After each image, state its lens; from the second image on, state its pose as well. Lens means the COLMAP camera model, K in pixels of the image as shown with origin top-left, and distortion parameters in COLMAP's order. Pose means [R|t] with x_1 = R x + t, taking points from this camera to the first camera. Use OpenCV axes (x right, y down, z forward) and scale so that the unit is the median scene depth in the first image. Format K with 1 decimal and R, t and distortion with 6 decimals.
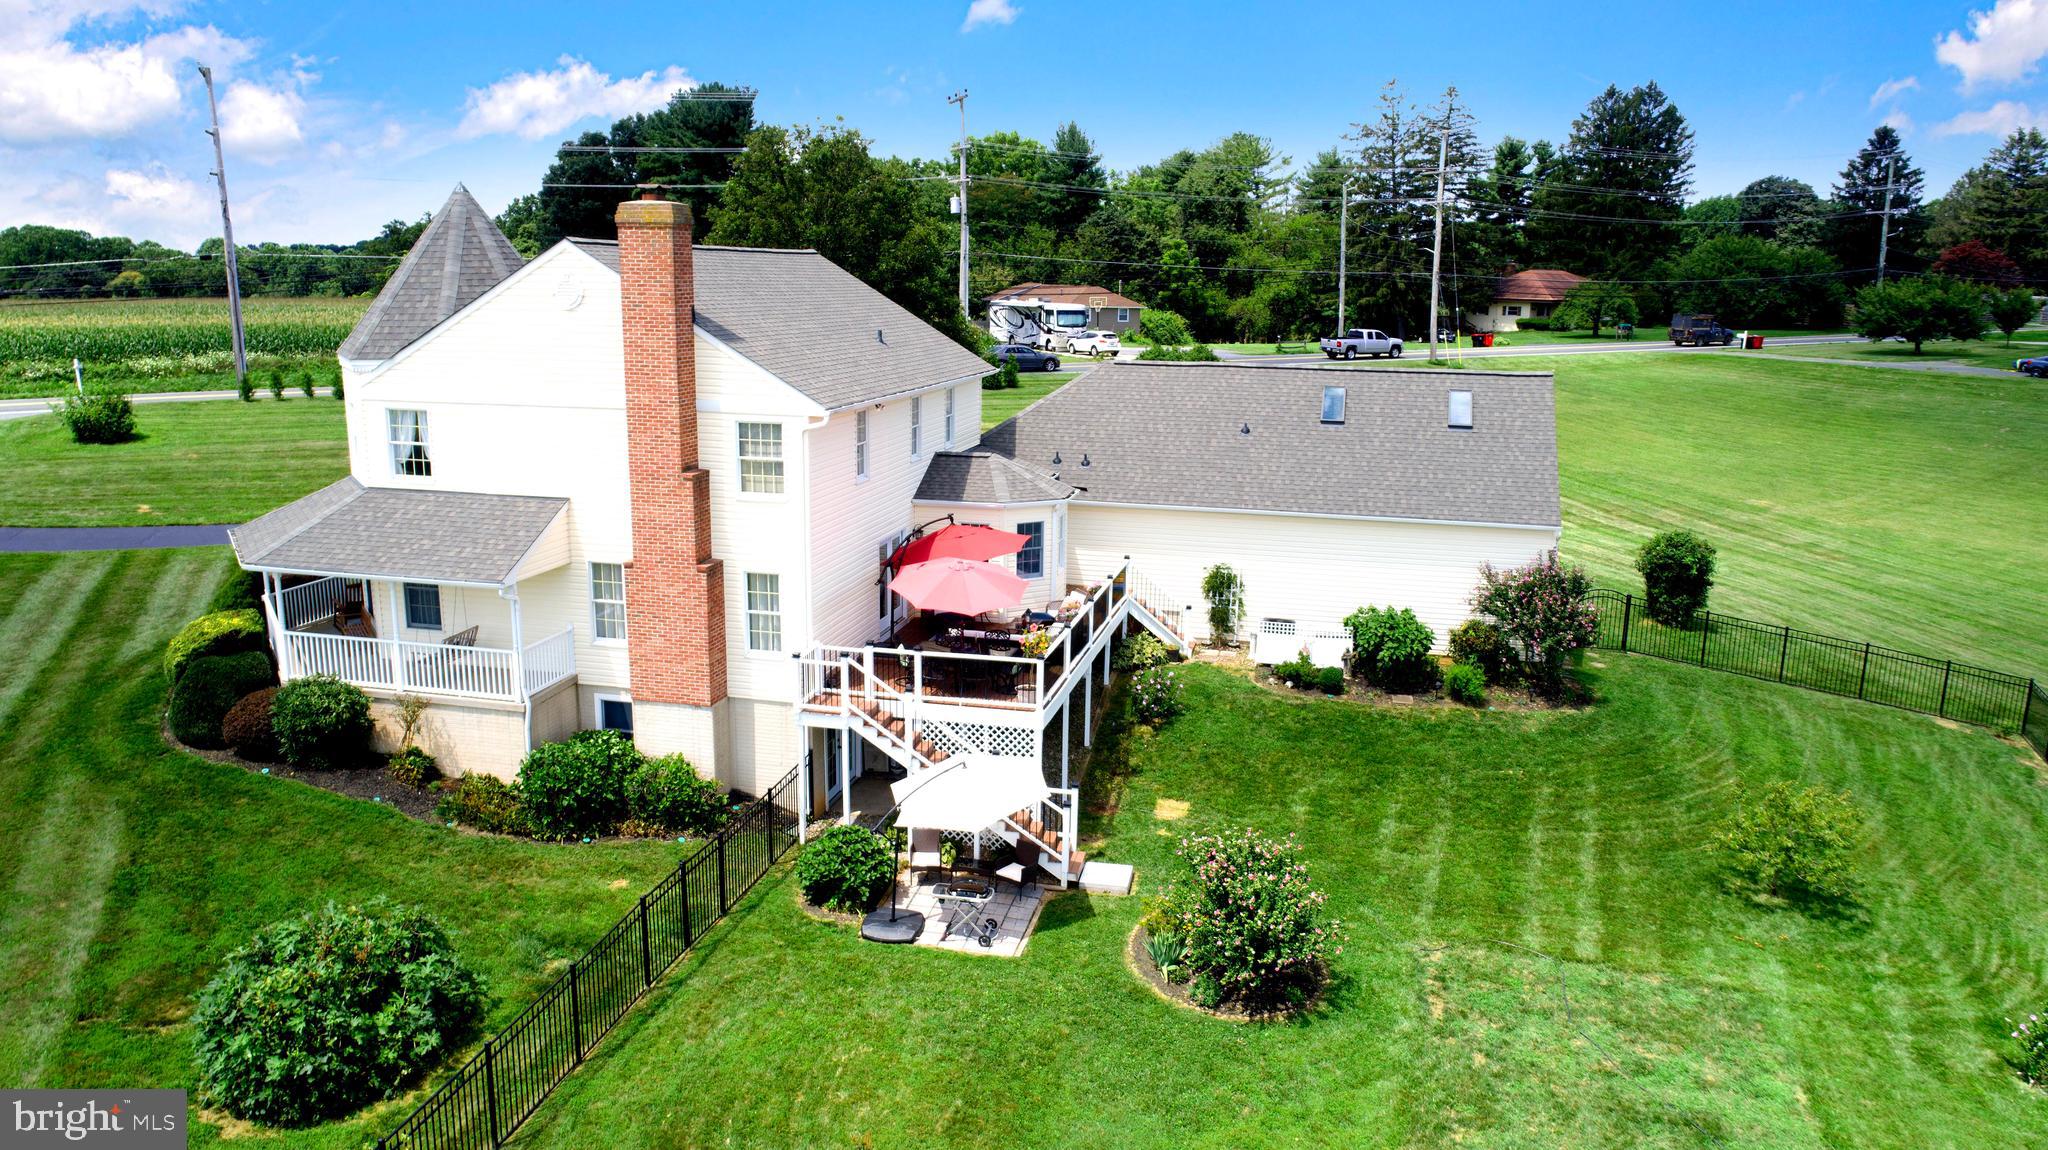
lens RADIAL K [[1405.6, 0, 1024.0], [0, 1405.6, 575.0], [0, 0, 1]] dist [-0.014987, 0.005810]
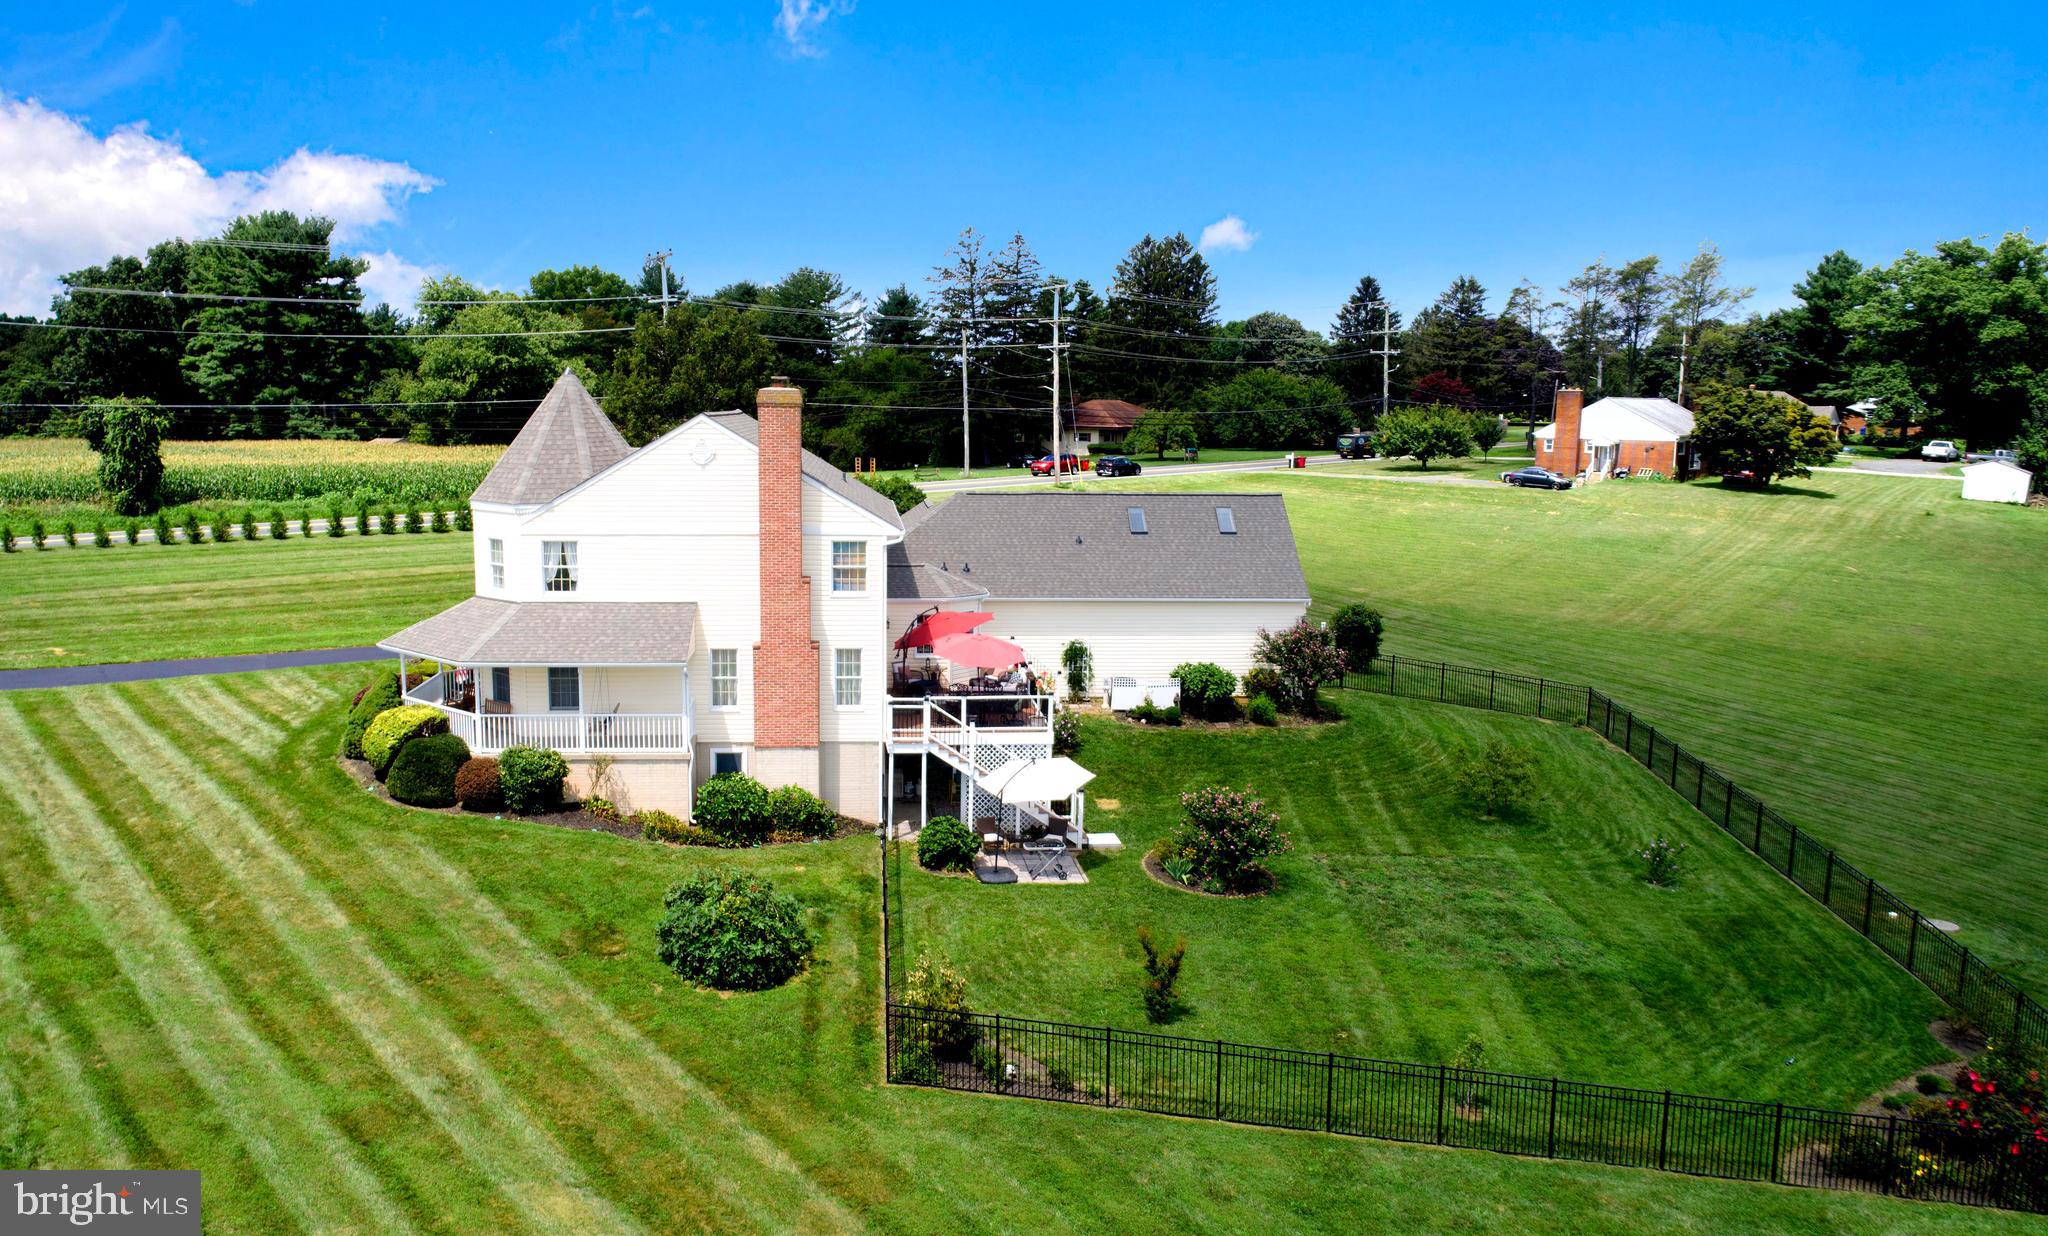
lens RADIAL K [[1513.4, 0, 945.5], [0, 1513.4, 620.0], [0, 0, 1]] dist [-0.016061, -0.001482]
pose [[0.956742, -0.047500, 0.287033, -0.429049], [0.065794, 0.996348, -0.054420, 0.047794], [-0.283399, 0.070951, 0.956374, -0.382749]]
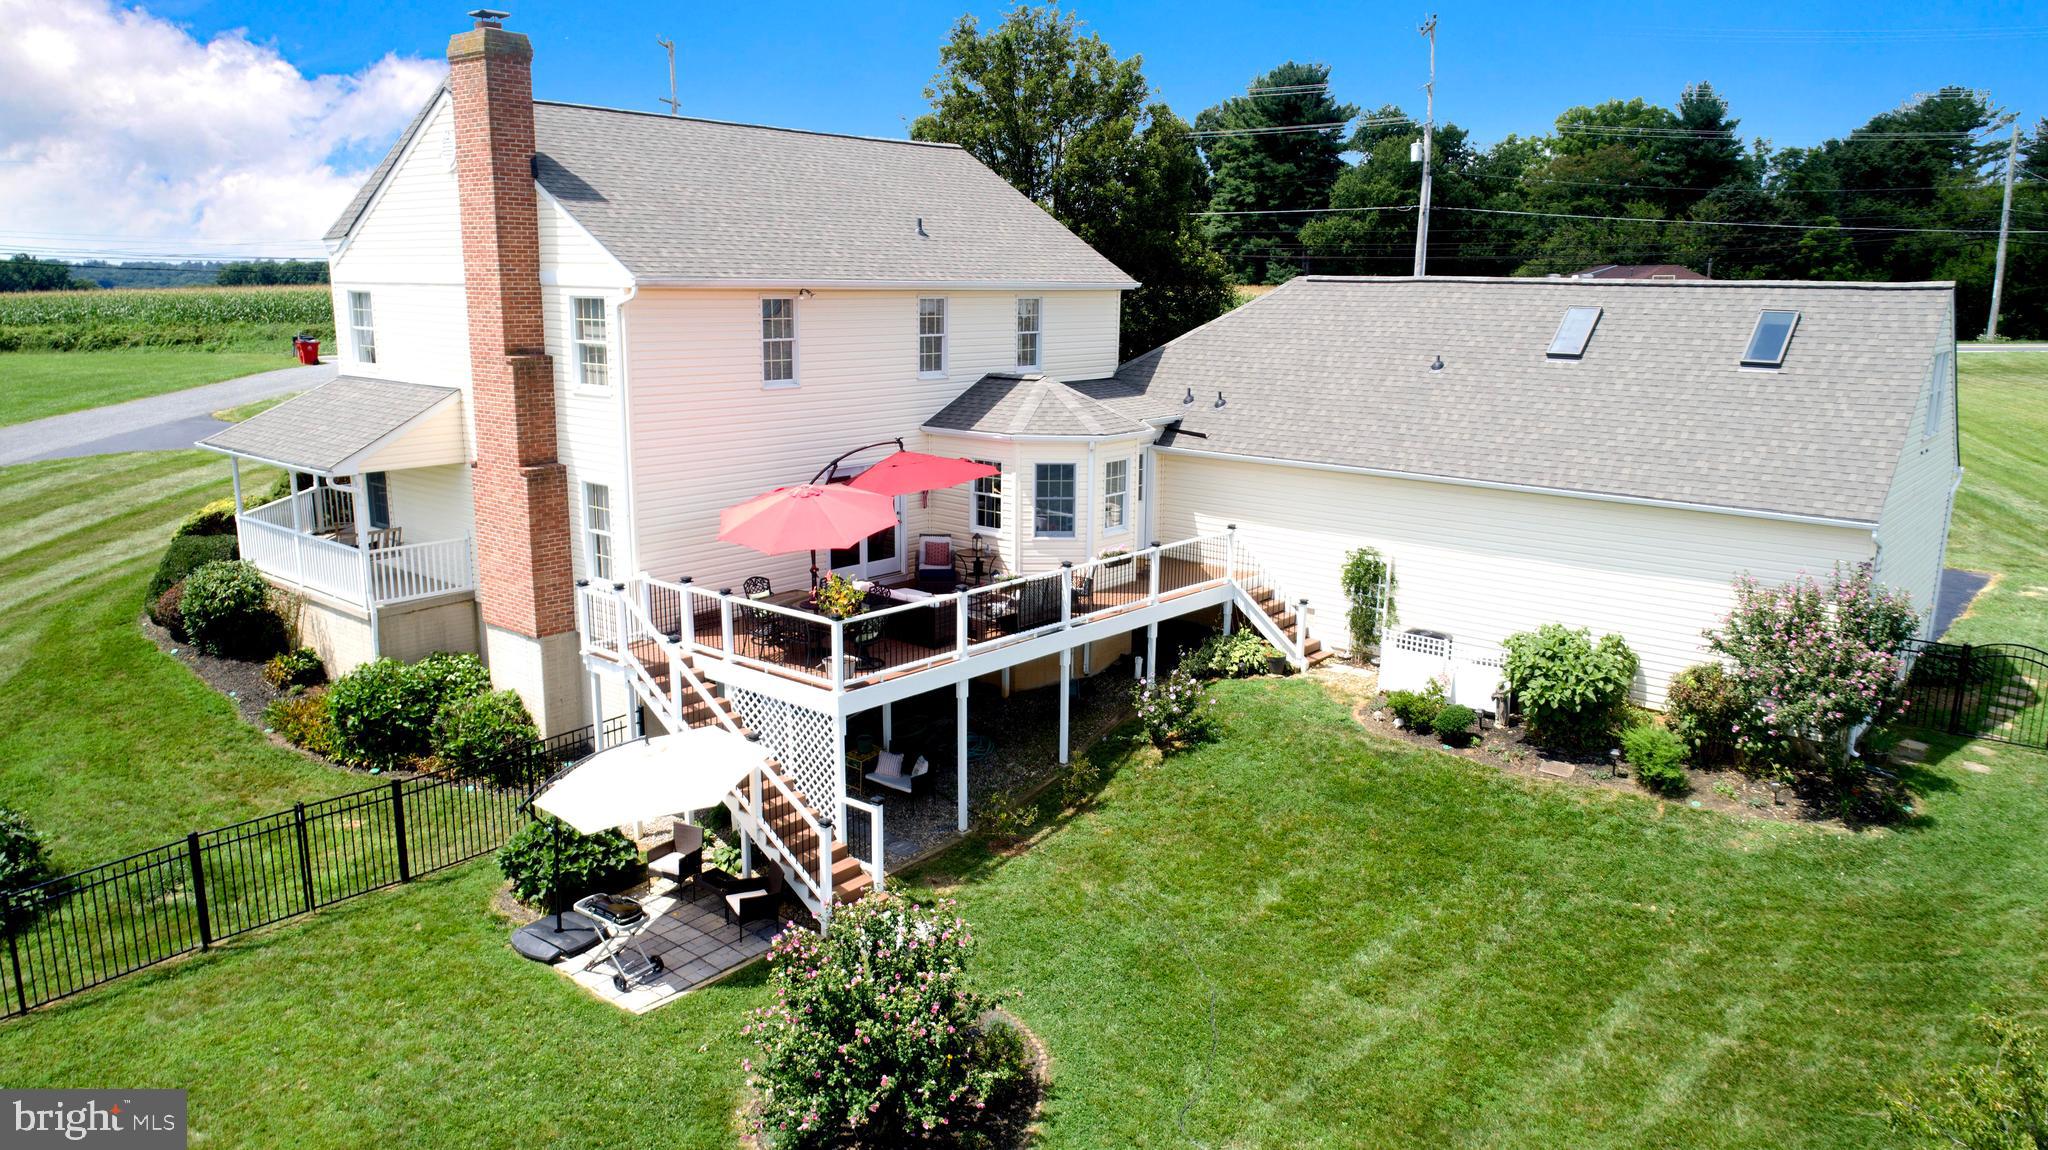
lens RADIAL K [[1405.6, 0, 1024.0], [0, 1405.6, 575.0], [0, 0, 1]] dist [-0.014987, 0.005810]
pose [[0.891360, 0.090455, -0.444179, 0.331107], [-0.094544, 0.995436, 0.012989, 0.014346], [0.443327, 0.030417, 0.895844, 0.308754]]
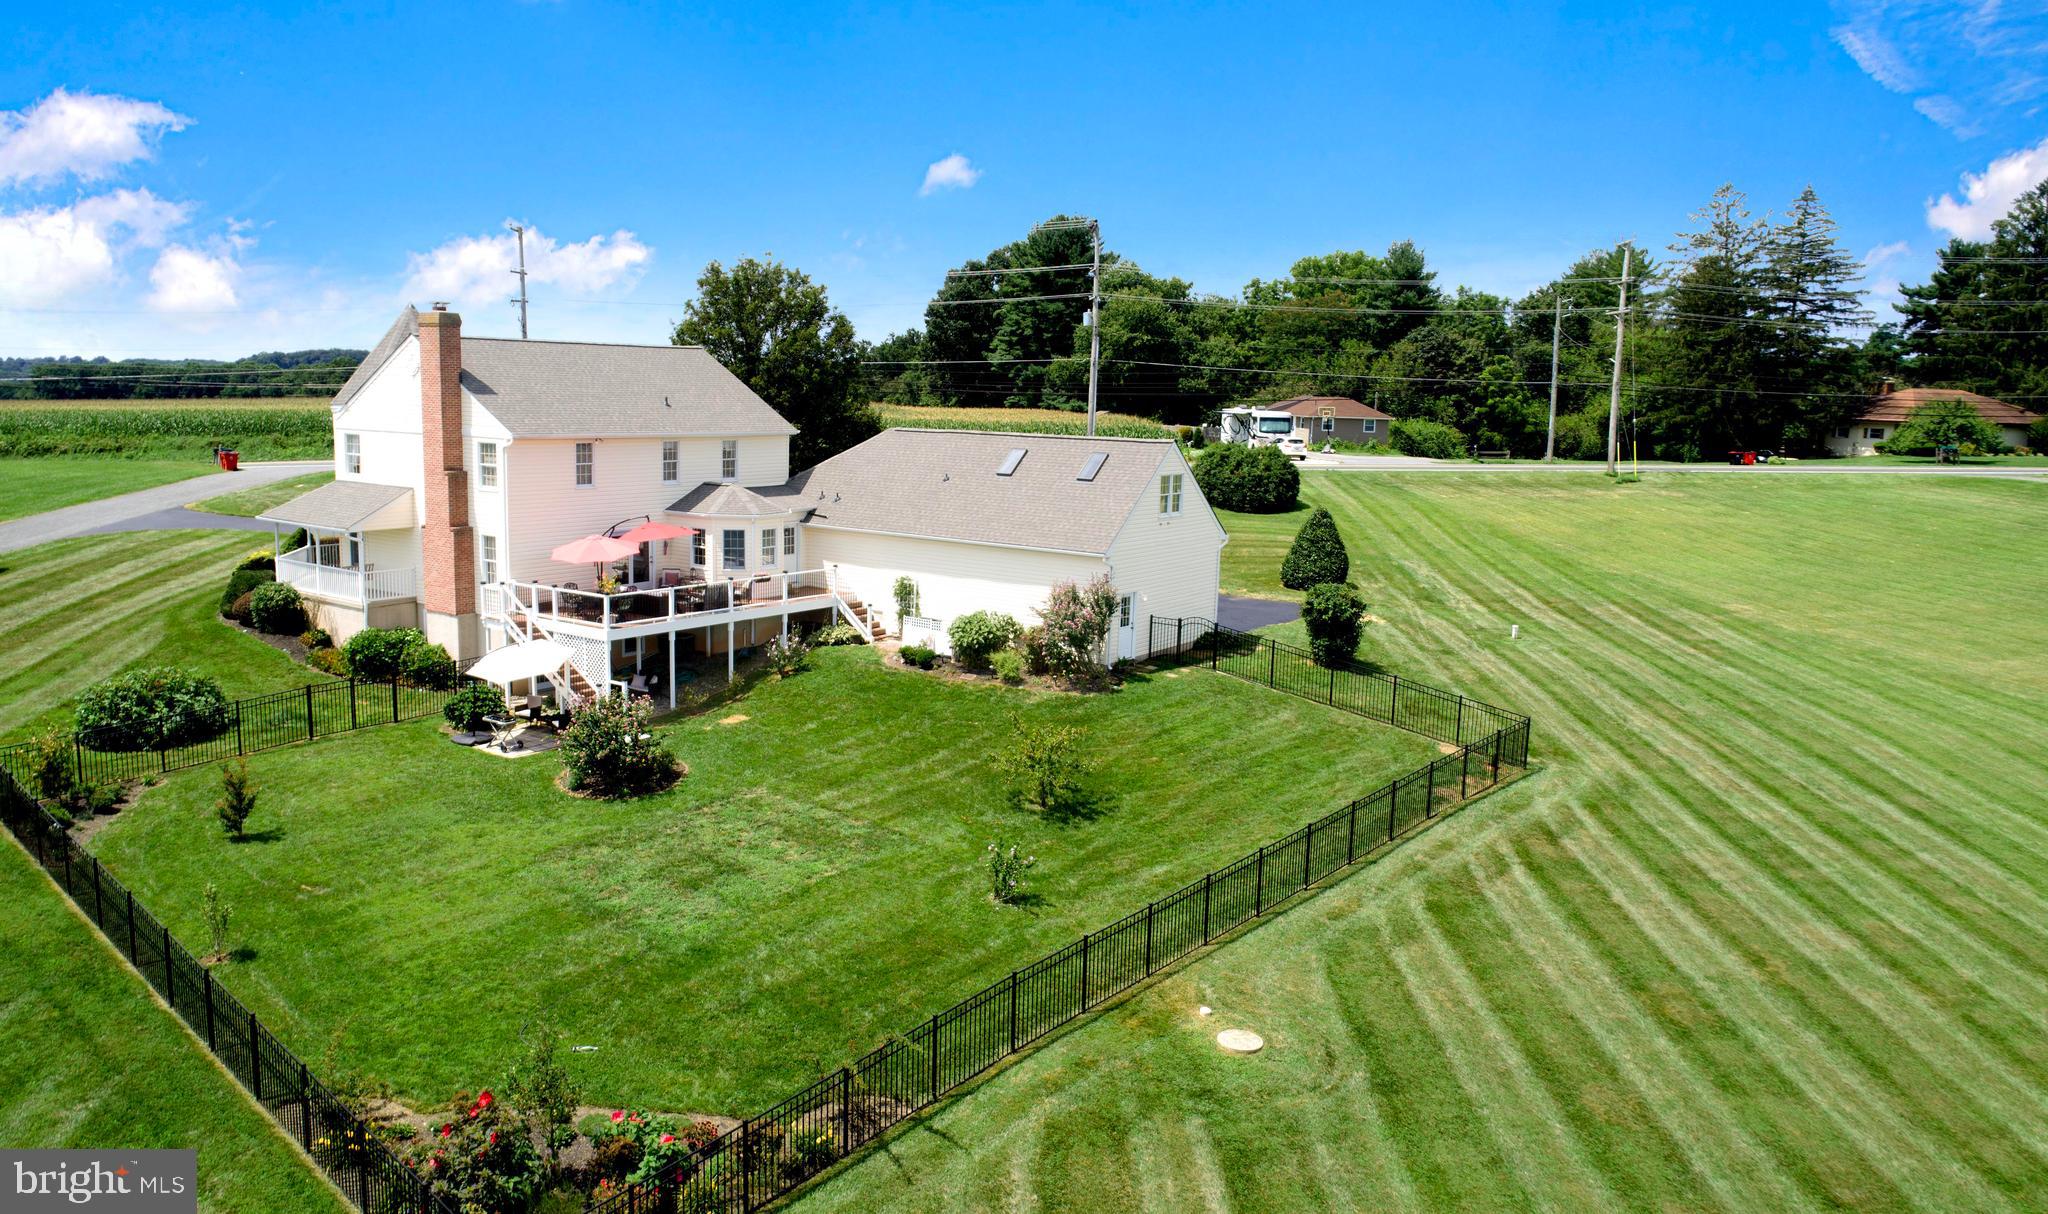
lens RADIAL K [[1462.6, 0, 970.2], [0, 1462.6, 601.3], [0, 0, 1]] dist [-0.012935, -0.002686]
pose [[0.918305, 0.065315, -0.390448, 0.807312], [-0.093619, 0.994149, -0.053882, 0.092192], [0.384644, 0.086033, 0.919047, -0.270451]]
